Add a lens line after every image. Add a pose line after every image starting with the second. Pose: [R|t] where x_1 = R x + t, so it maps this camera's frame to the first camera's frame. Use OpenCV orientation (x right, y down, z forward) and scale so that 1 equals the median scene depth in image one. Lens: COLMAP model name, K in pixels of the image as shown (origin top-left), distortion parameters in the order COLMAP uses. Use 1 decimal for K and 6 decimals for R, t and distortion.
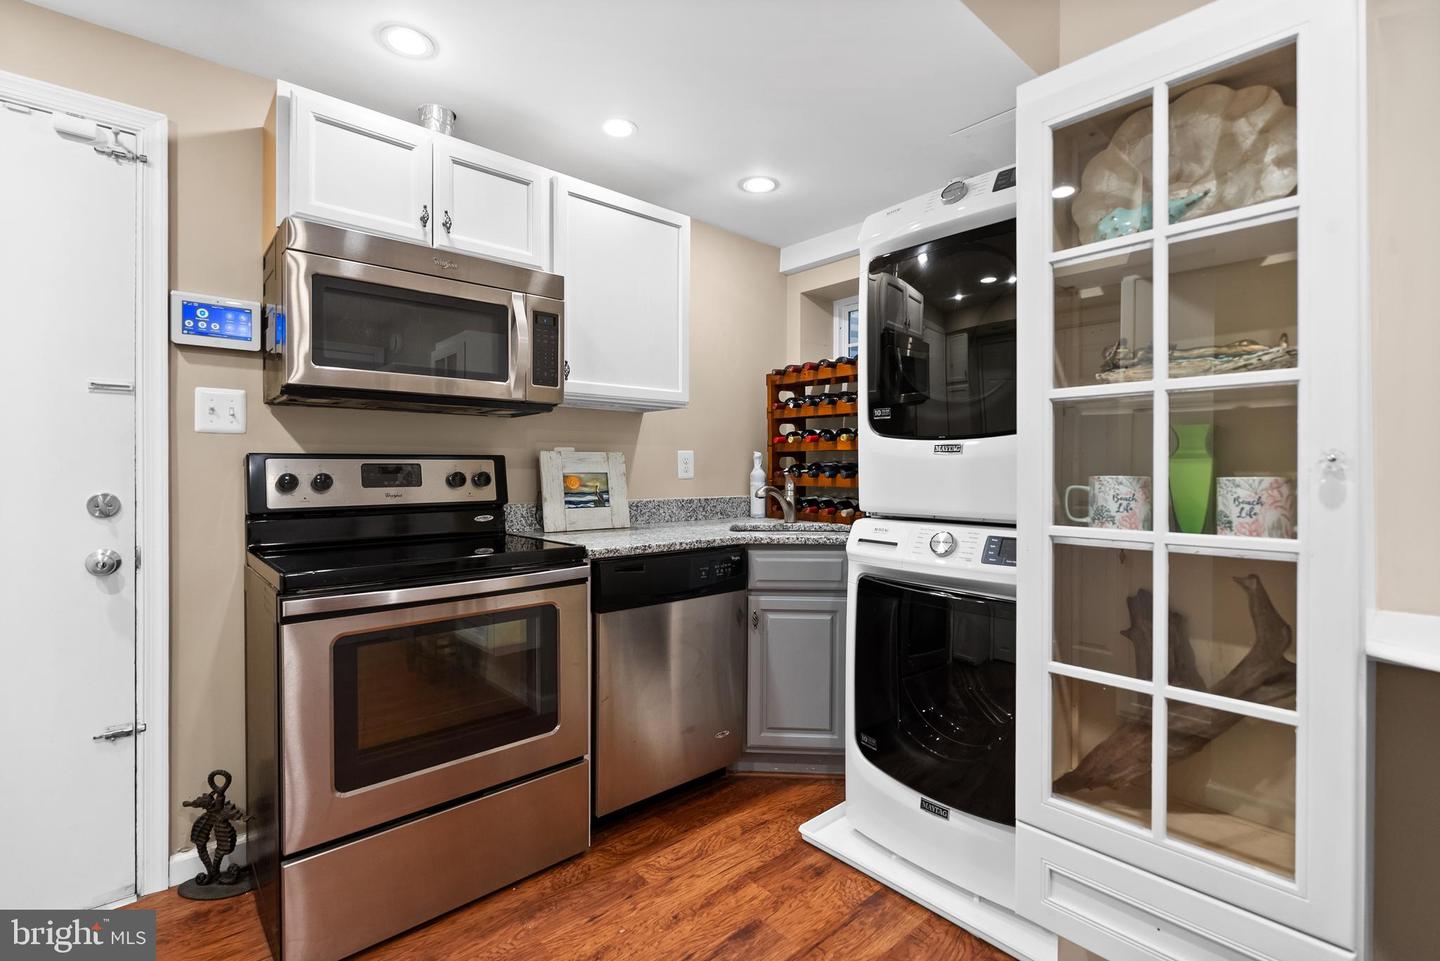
lens RADIAL K [[648.6, 0, 727.3], [0, 648.6, 476.4], [0, 0, 1]] dist [0.001733, 0.000079]
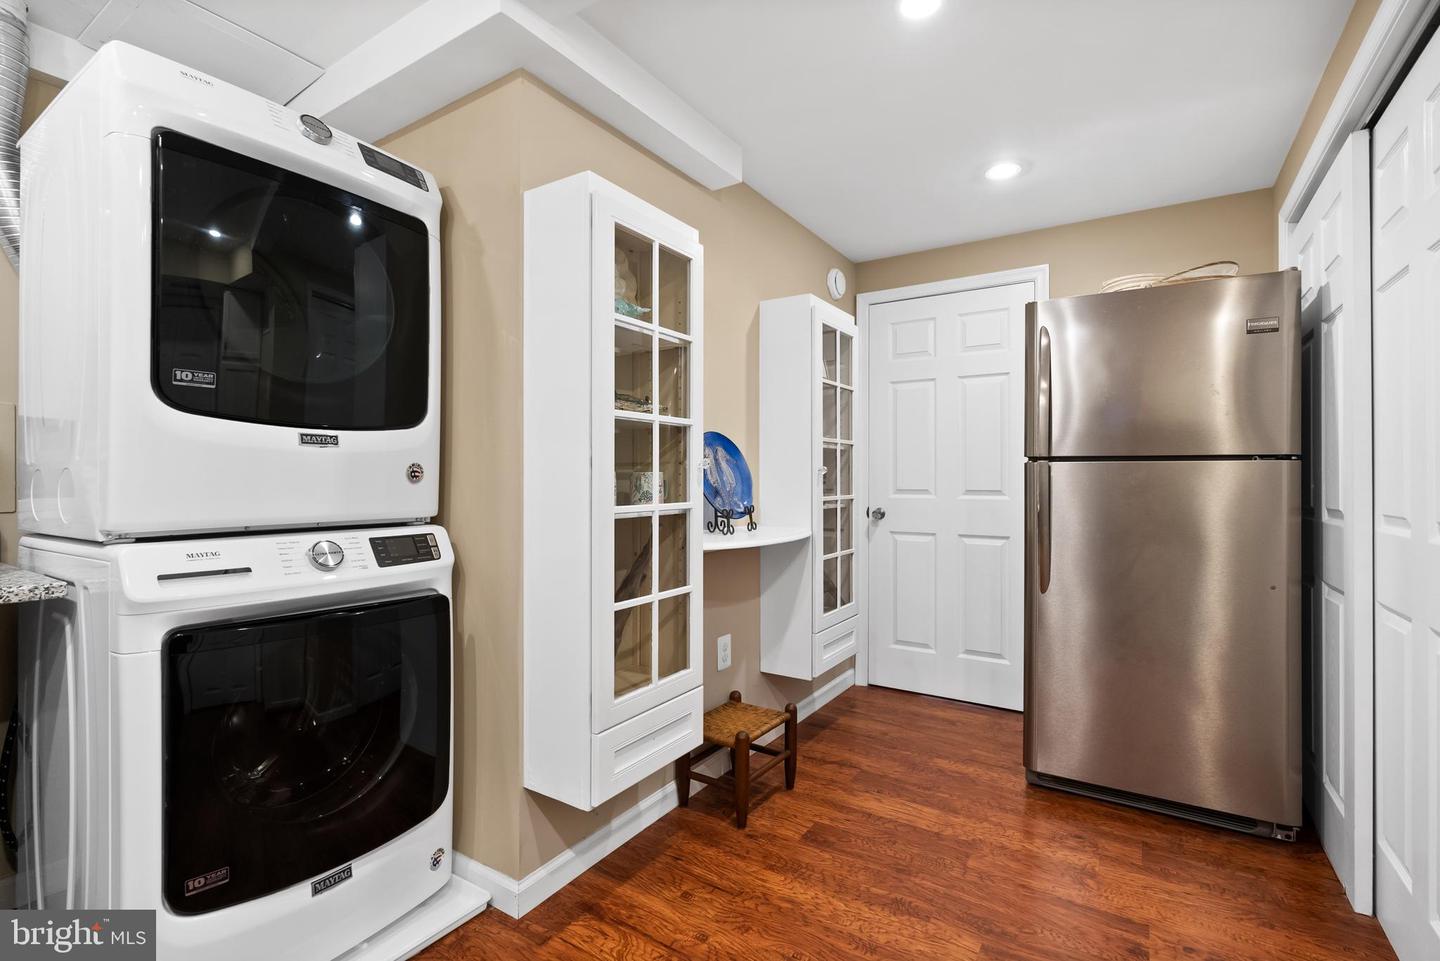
lens RADIAL K [[648.6, 0, 730.0], [0, 648.6, 480.3], [0, 0, 1]] dist [0.001733, 0.000079]
pose [[-0.251047, -0.004630, 0.967964, -0.600142], [0.008574, 0.999939, 0.007007, 0.007384], [-0.967937, 0.010059, -0.250991, 0.719782]]
